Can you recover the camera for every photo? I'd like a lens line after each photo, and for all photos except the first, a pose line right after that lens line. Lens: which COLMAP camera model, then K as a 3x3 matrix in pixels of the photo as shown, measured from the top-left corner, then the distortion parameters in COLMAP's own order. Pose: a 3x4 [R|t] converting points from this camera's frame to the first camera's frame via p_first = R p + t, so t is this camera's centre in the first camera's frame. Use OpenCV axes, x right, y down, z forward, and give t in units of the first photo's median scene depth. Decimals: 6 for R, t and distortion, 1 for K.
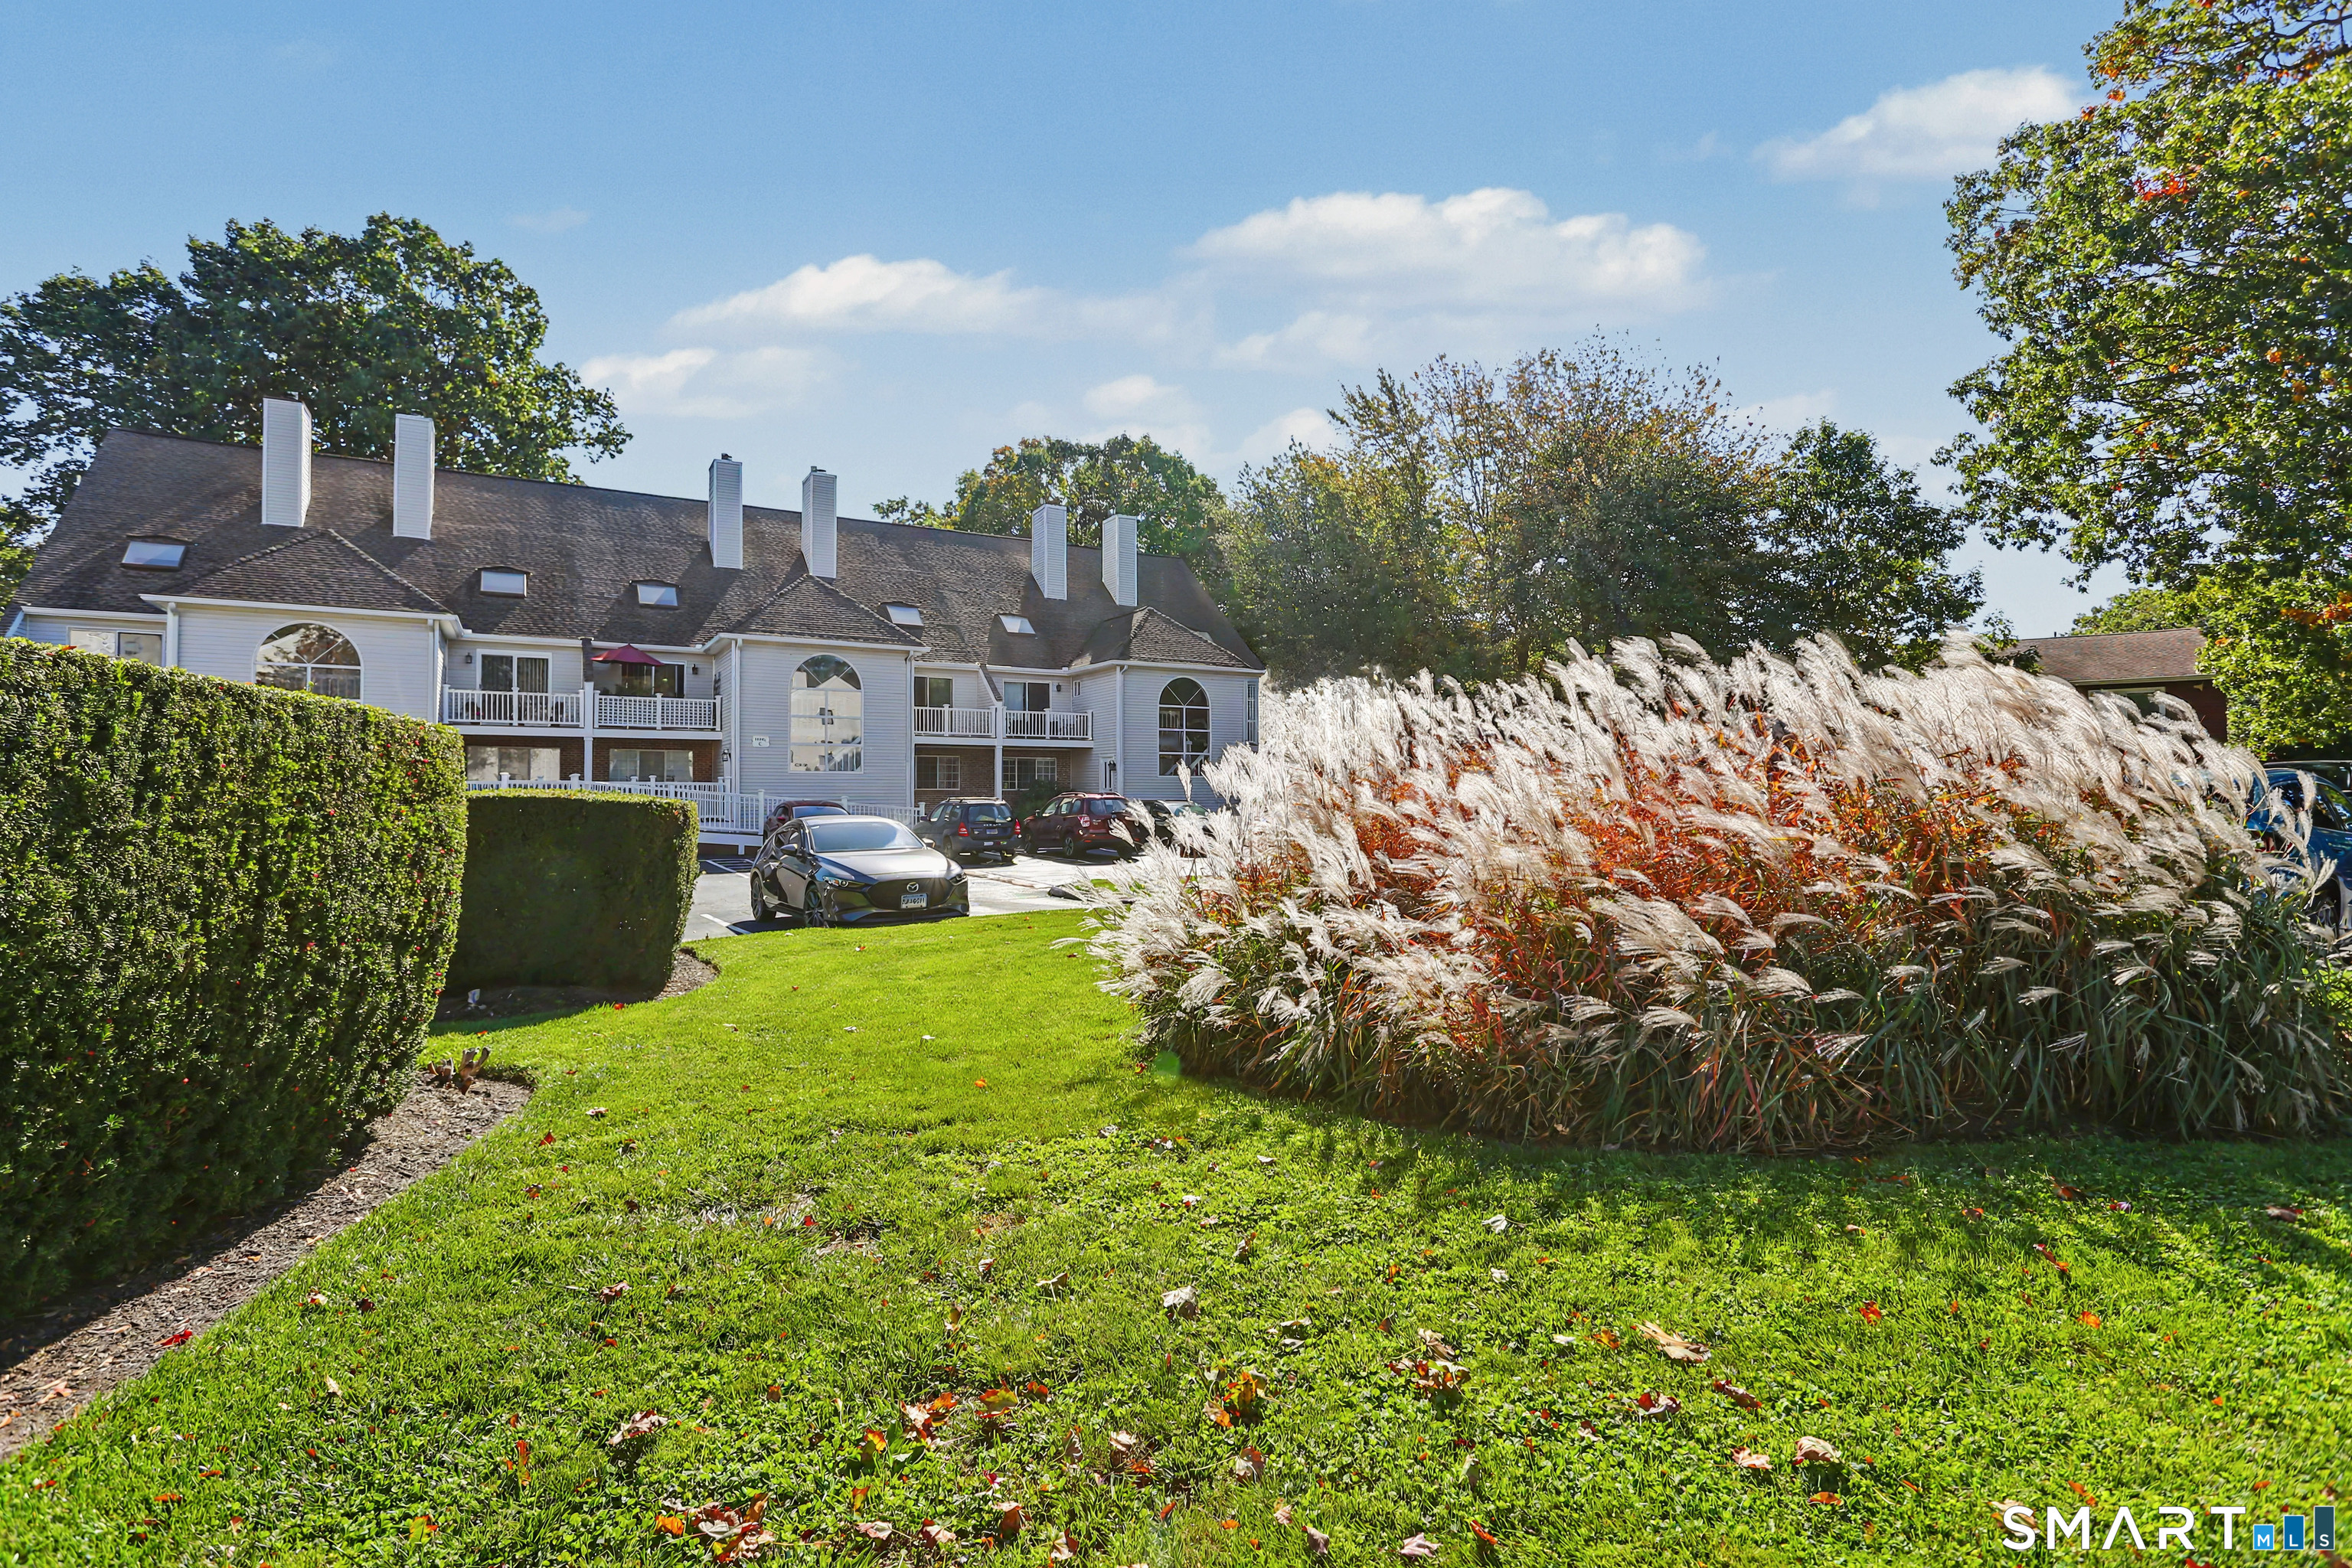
lens RADIAL K [[1137.1, 0, 1198.9], [0, 1137.1, 774.2], [0, 0, 1]] dist [-0.003988, -0.000832]
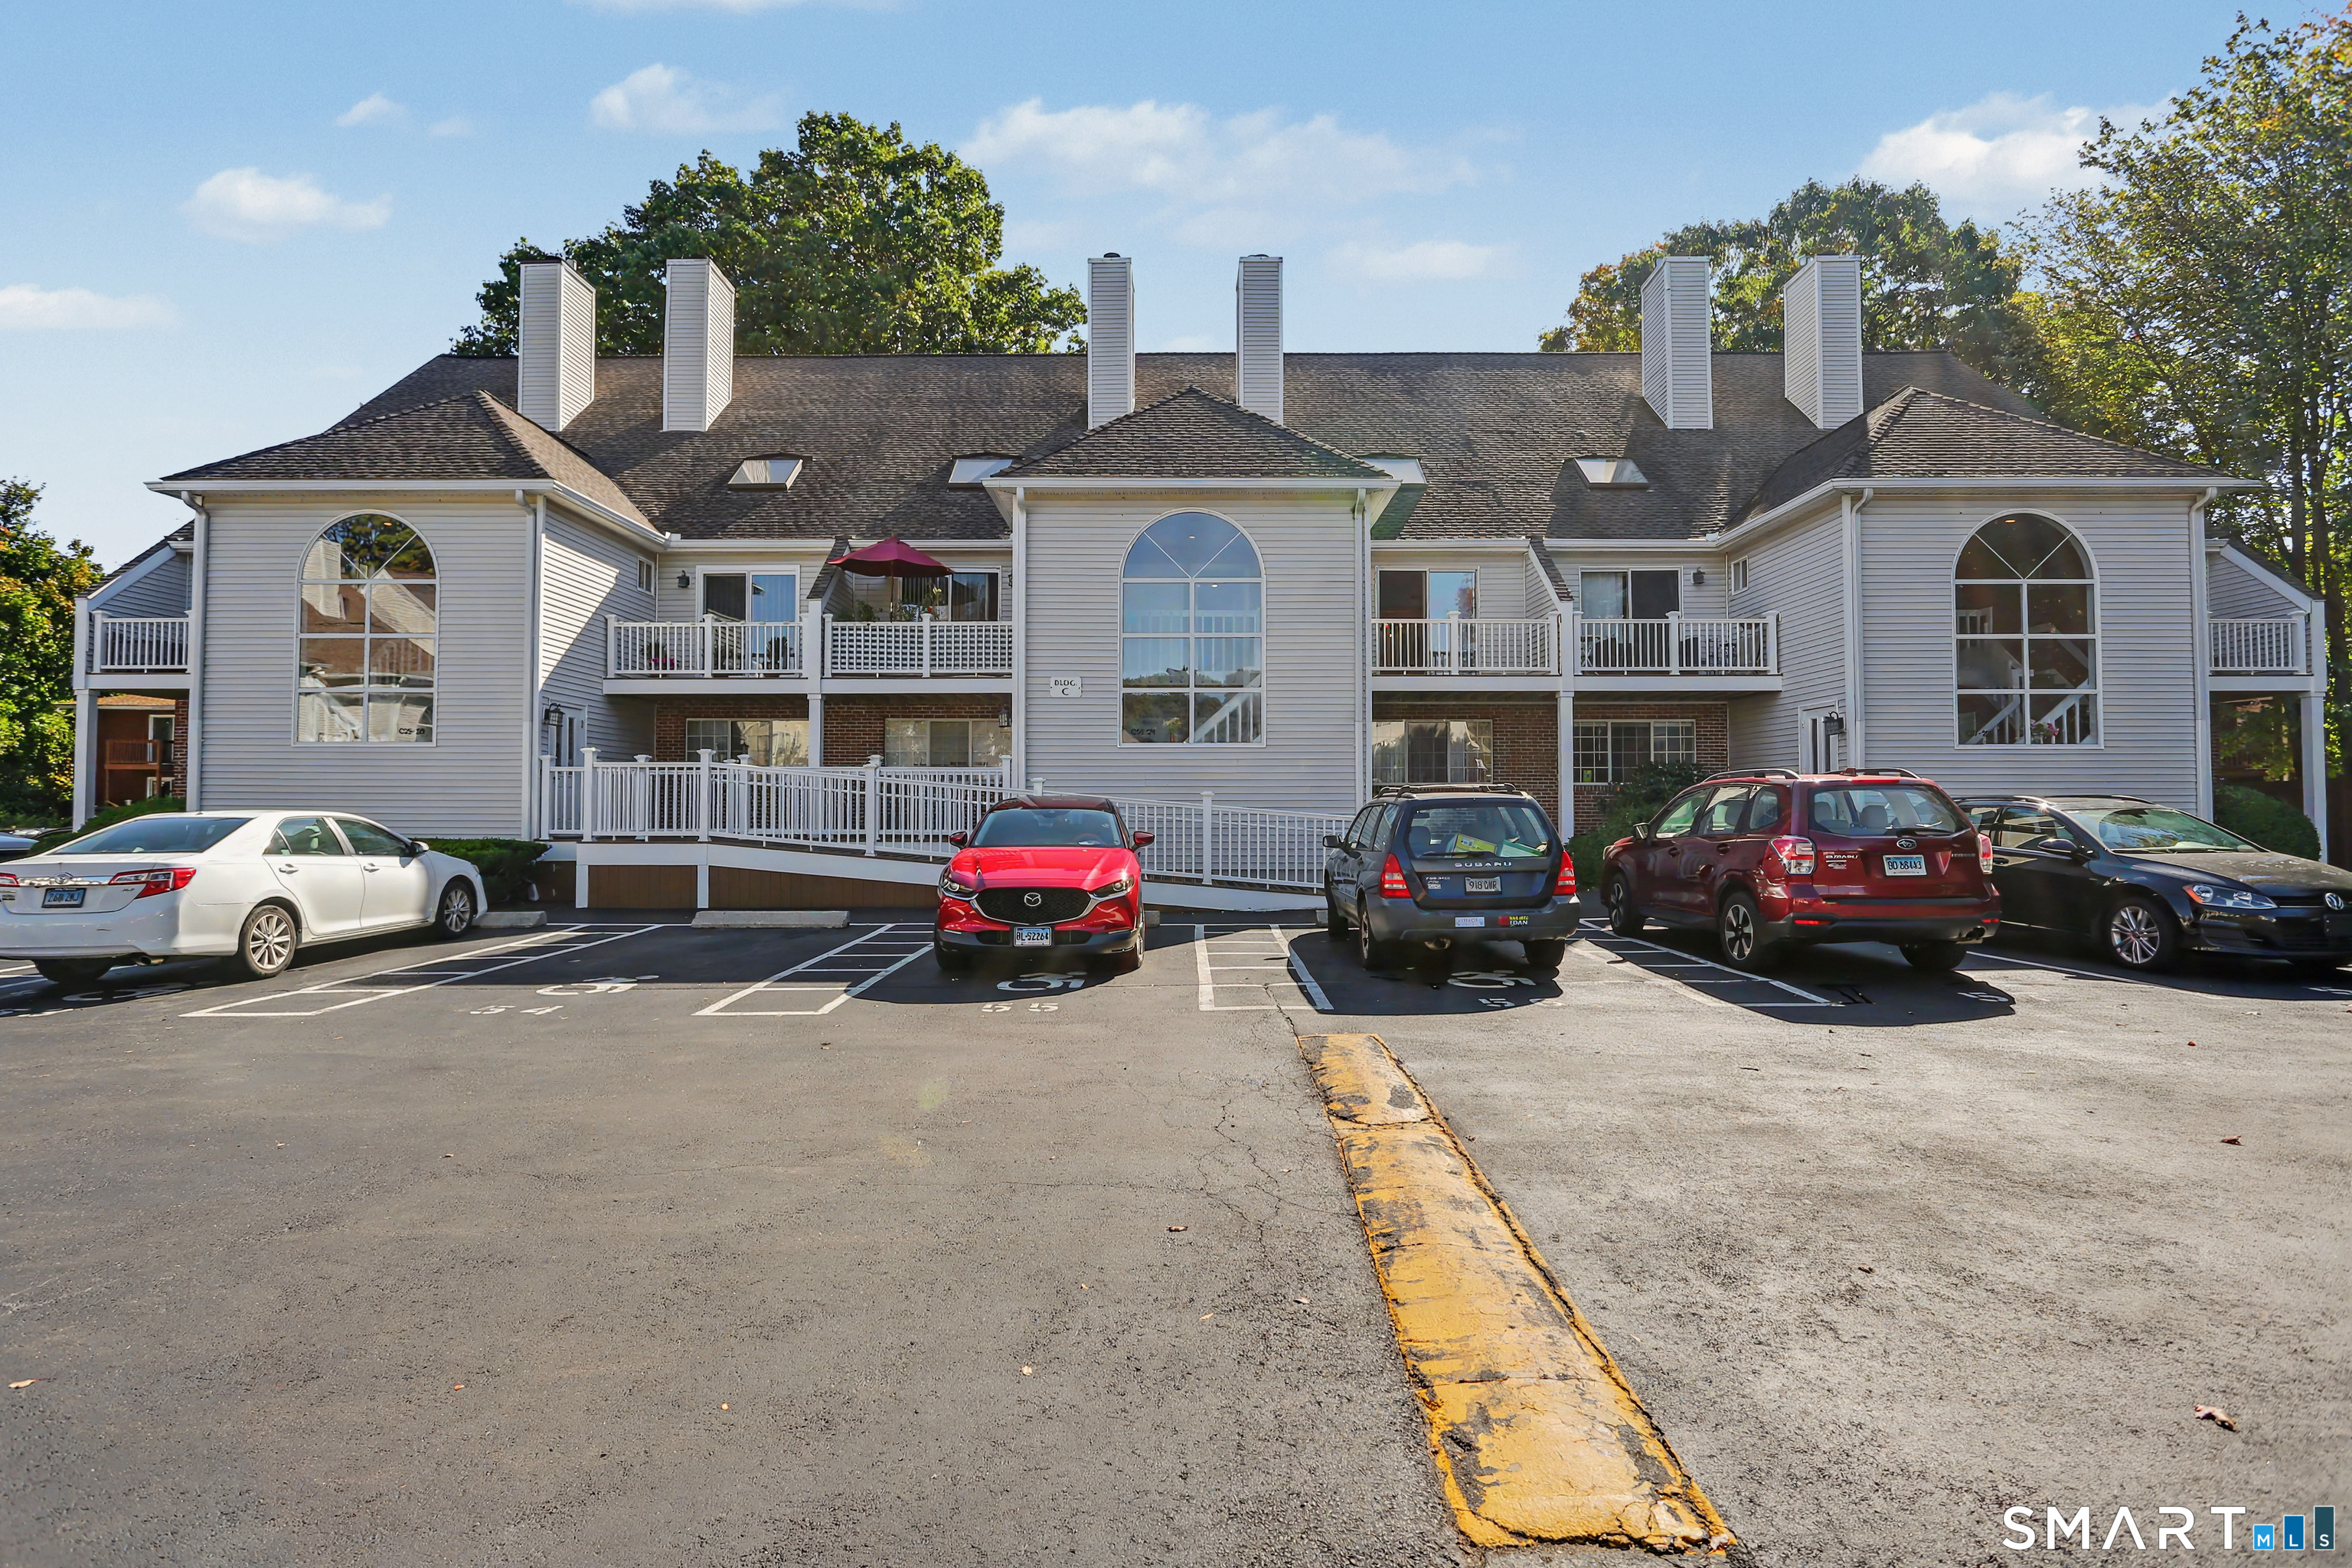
lens RADIAL K [[1137.1, 0, 1173.3], [0, 1137.1, 781.2], [0, 0, 1]] dist [-0.003988, -0.000832]
pose [[0.848870, -0.016306, -0.528350, -0.060181], [0.011790, 0.999860, -0.011915, 0.016800], [0.528470, 0.003886, 0.848943, 0.481336]]
